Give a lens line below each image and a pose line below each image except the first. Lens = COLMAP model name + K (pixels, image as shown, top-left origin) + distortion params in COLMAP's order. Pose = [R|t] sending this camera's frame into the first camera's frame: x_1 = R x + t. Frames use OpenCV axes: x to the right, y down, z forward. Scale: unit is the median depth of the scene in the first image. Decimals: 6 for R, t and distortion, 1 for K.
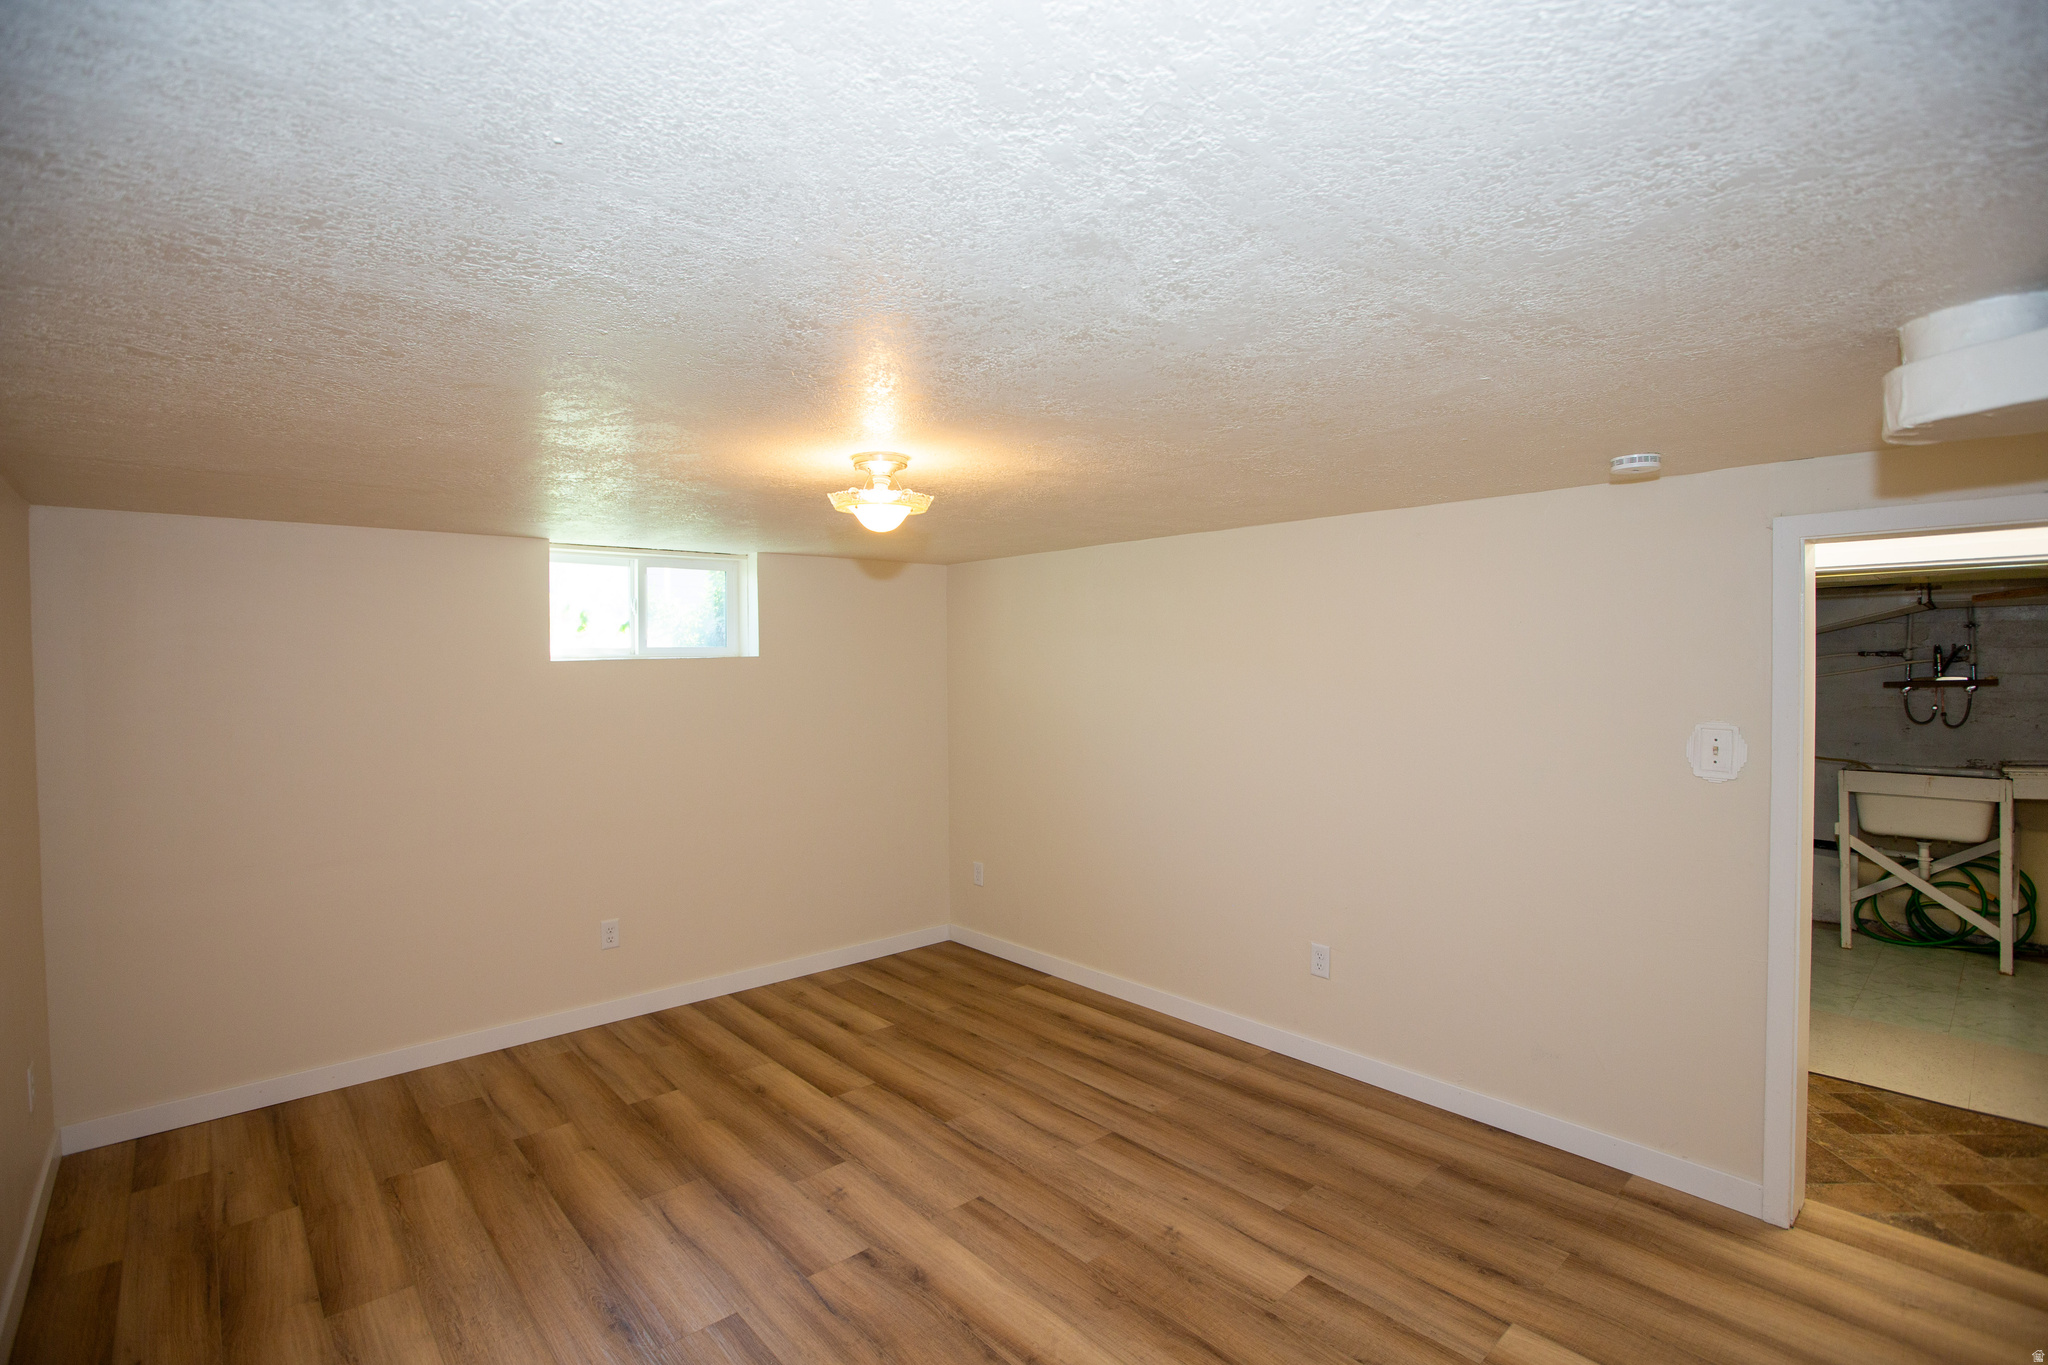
lens RADIAL K [[946.2, 0, 971.3], [0, 946.2, 686.3], [0, 0, 1]] dist [-0.006408, 0.000378]
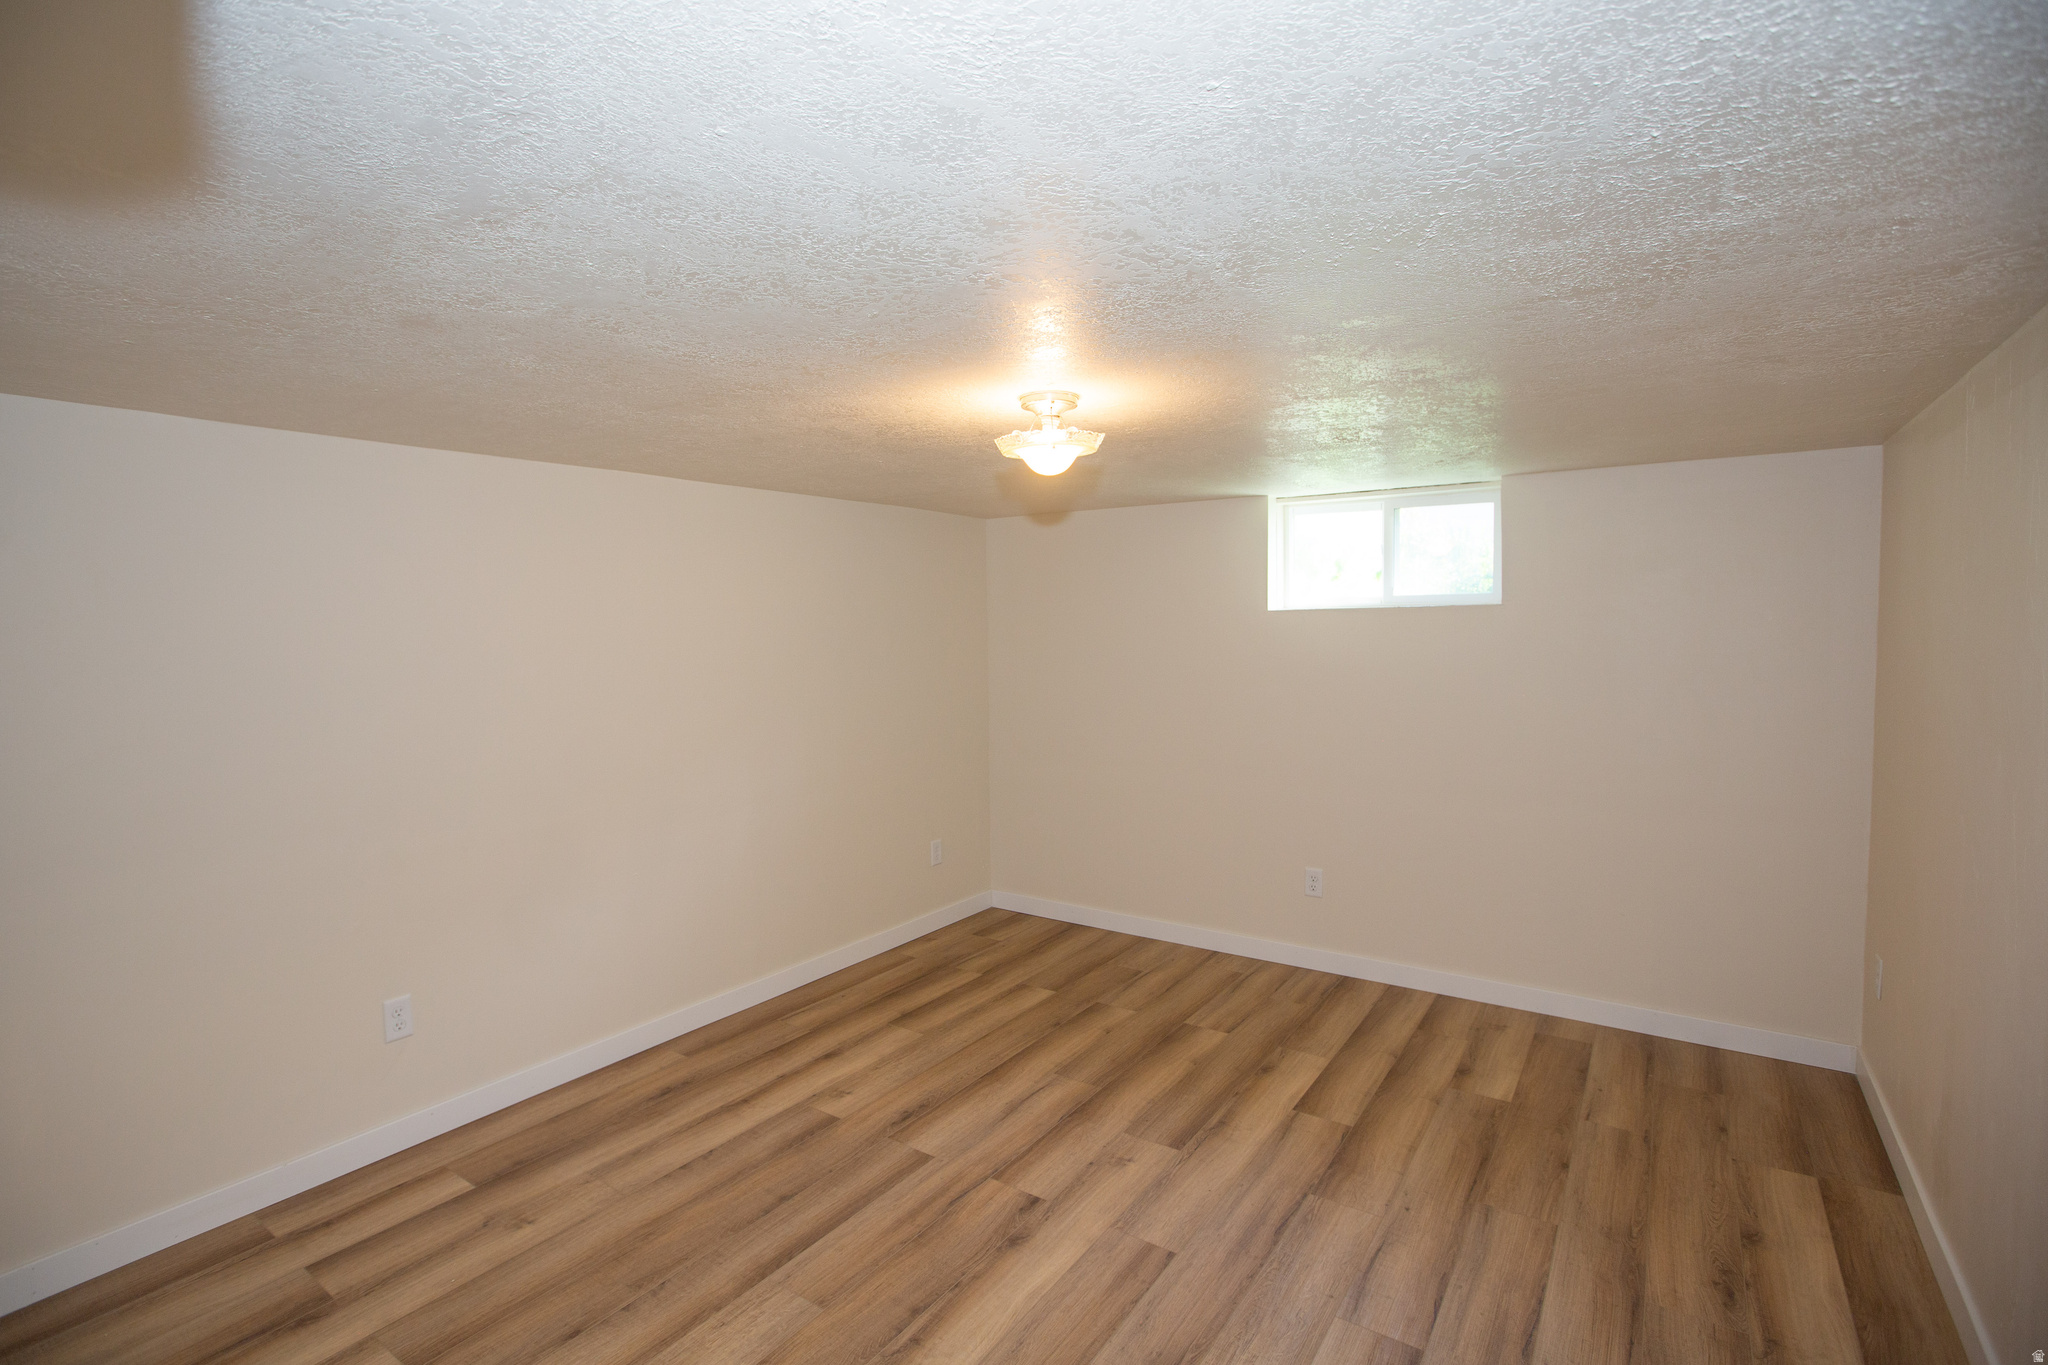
lens RADIAL K [[946.2, 0, 1017.4], [0, 946.2, 677.5], [0, 0, 1]] dist [-0.006408, 0.000378]
pose [[0.260299, 0.052452, -0.964102, 0.607005], [-0.005840, 0.998591, 0.052752, -0.011430], [0.965510, -0.008101, 0.260239, 0.523472]]
